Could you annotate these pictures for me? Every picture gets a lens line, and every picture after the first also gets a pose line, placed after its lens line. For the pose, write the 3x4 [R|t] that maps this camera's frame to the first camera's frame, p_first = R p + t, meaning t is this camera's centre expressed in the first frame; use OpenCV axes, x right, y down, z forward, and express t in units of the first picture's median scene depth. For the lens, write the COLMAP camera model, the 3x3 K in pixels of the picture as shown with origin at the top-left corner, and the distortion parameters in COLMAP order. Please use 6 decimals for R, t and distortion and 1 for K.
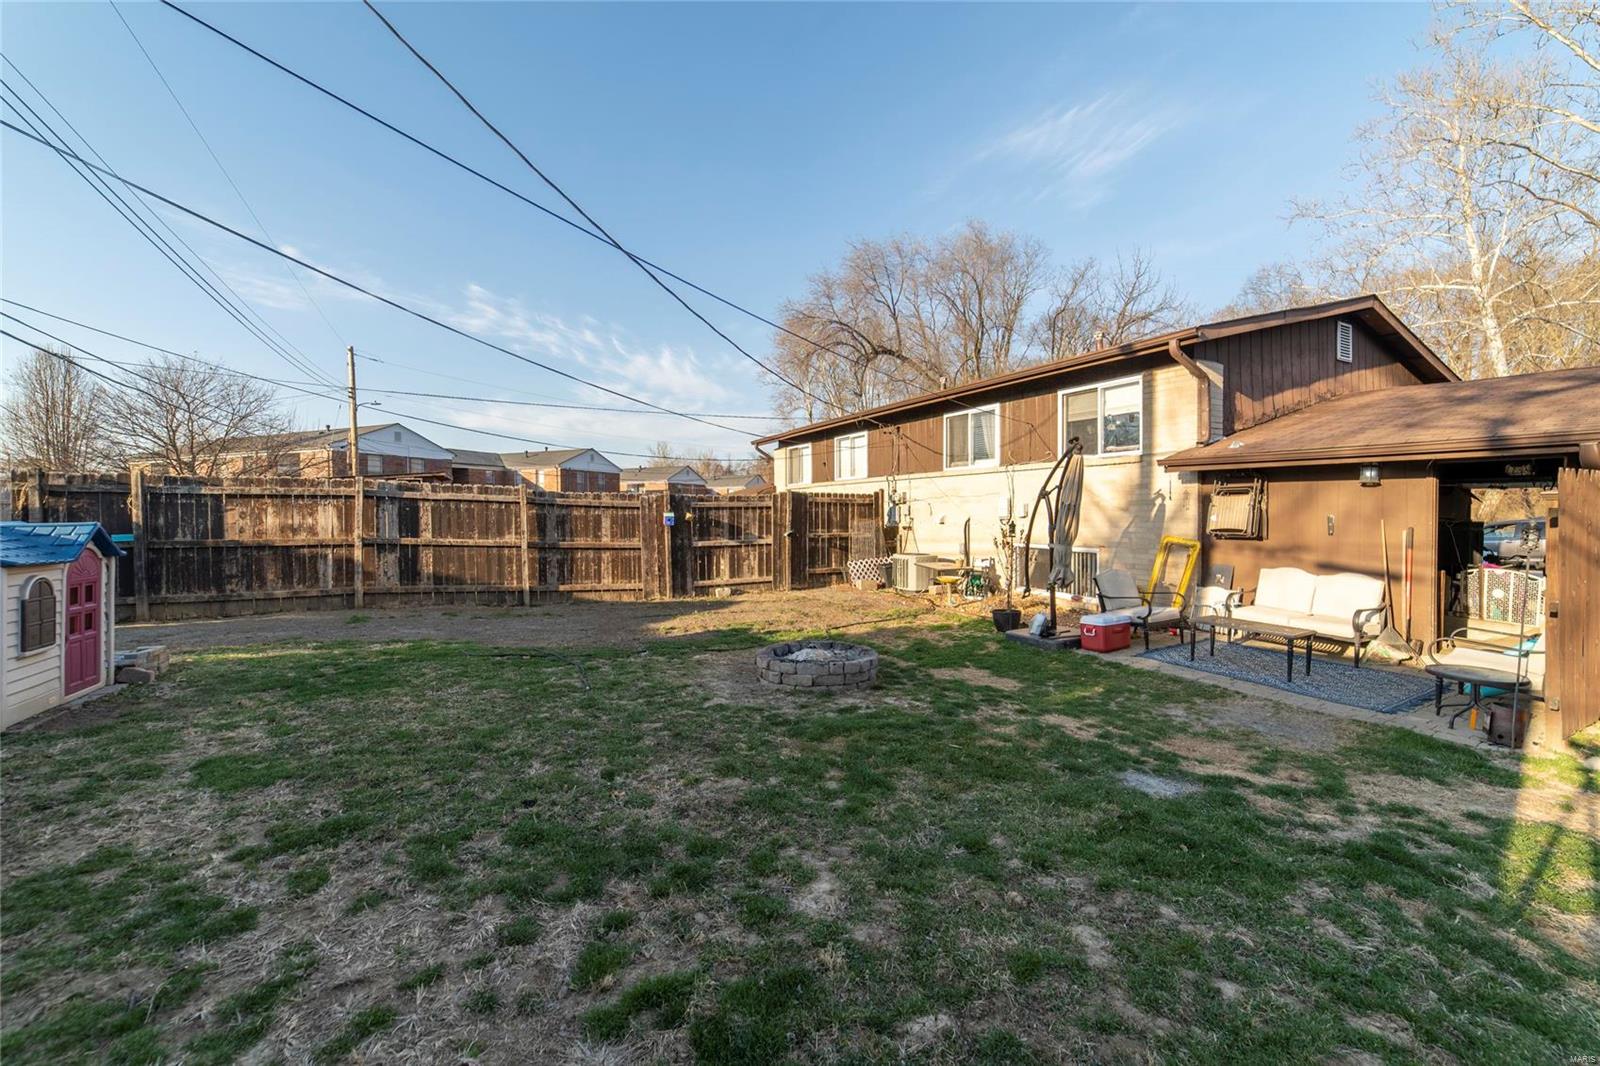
lens RADIAL K [[617.2, 0, 809.3], [0, 617.2, 524.3], [0, 0, 1]] dist [-0.021739, 0.008238]
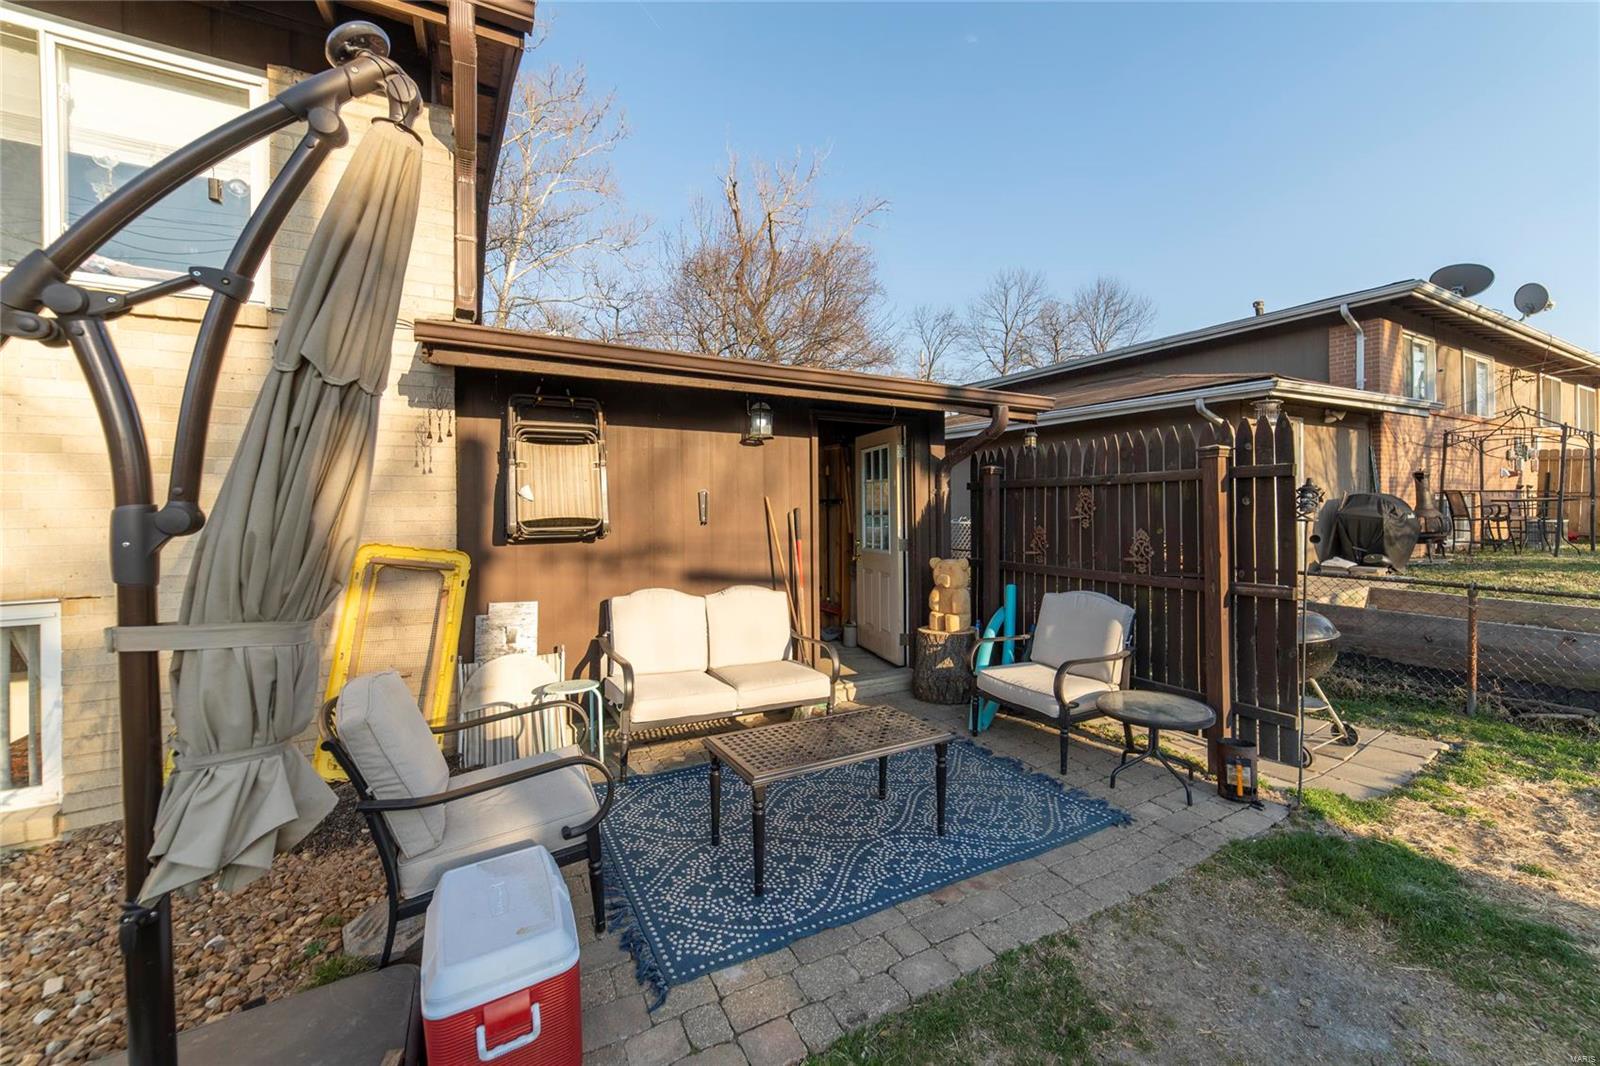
lens RADIAL K [[617.2, 0, 809.3], [0, 617.2, 524.3], [0, 0, 1]] dist [-0.021739, 0.008238]
pose [[0.028281, -0.027300, 0.999227, 0.251589], [0.027511, 0.999270, 0.026523, 0.005463], [-0.999221, 0.026739, 0.029012, 0.845943]]
